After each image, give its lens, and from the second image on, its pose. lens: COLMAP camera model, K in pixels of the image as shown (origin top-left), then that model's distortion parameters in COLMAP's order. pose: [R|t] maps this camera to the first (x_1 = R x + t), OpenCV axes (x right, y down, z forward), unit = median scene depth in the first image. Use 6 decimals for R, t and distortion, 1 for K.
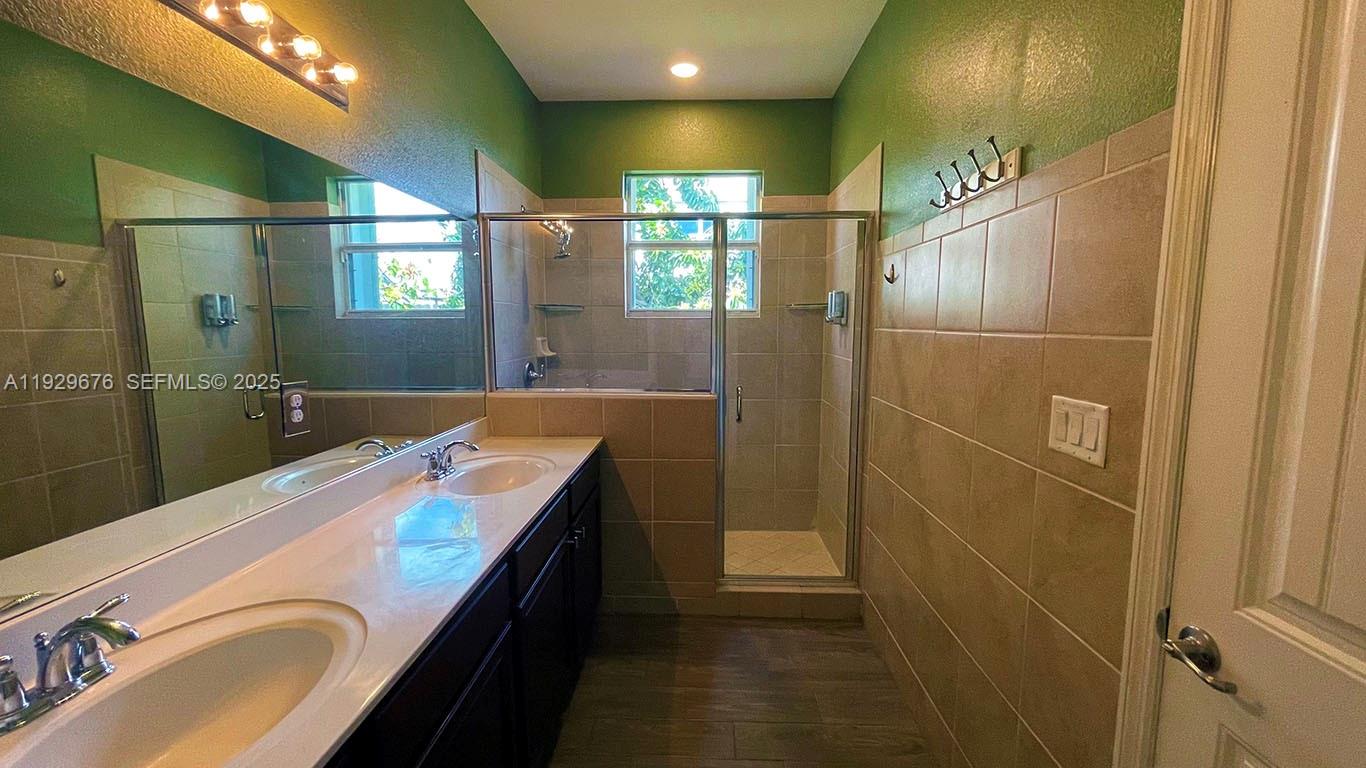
lens RADIAL K [[552.5, 0, 673.3], [0, 552.5, 385.5], [0, 0, 1]] dist [-0.005878, 0.001633]
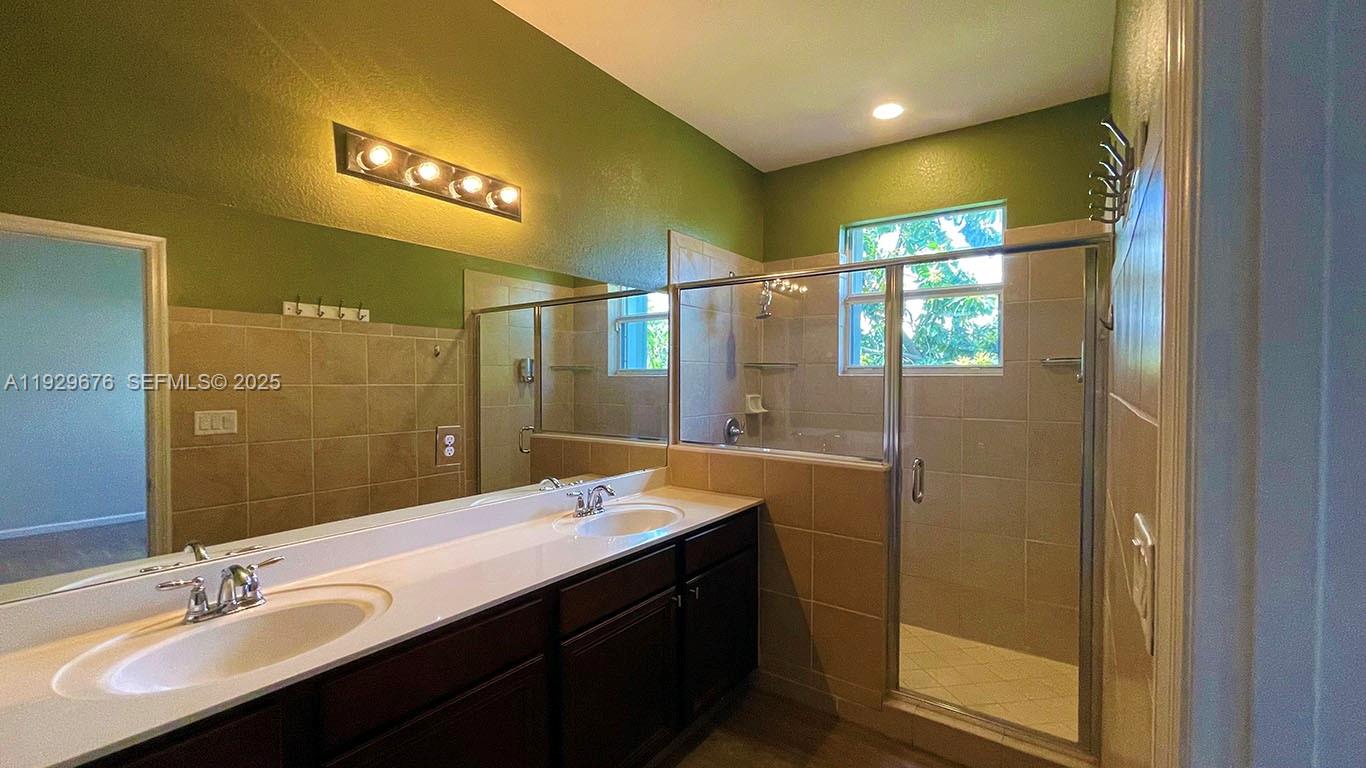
lens RADIAL K [[552.5, 0, 675.1], [0, 552.5, 382.0], [0, 0, 1]] dist [-0.005878, 0.001633]
pose [[0.832264, 0.005286, -0.554355, 0.235284], [-0.062845, 0.994408, -0.084869, -0.015564], [0.550806, 0.105472, 0.827942, 0.077373]]
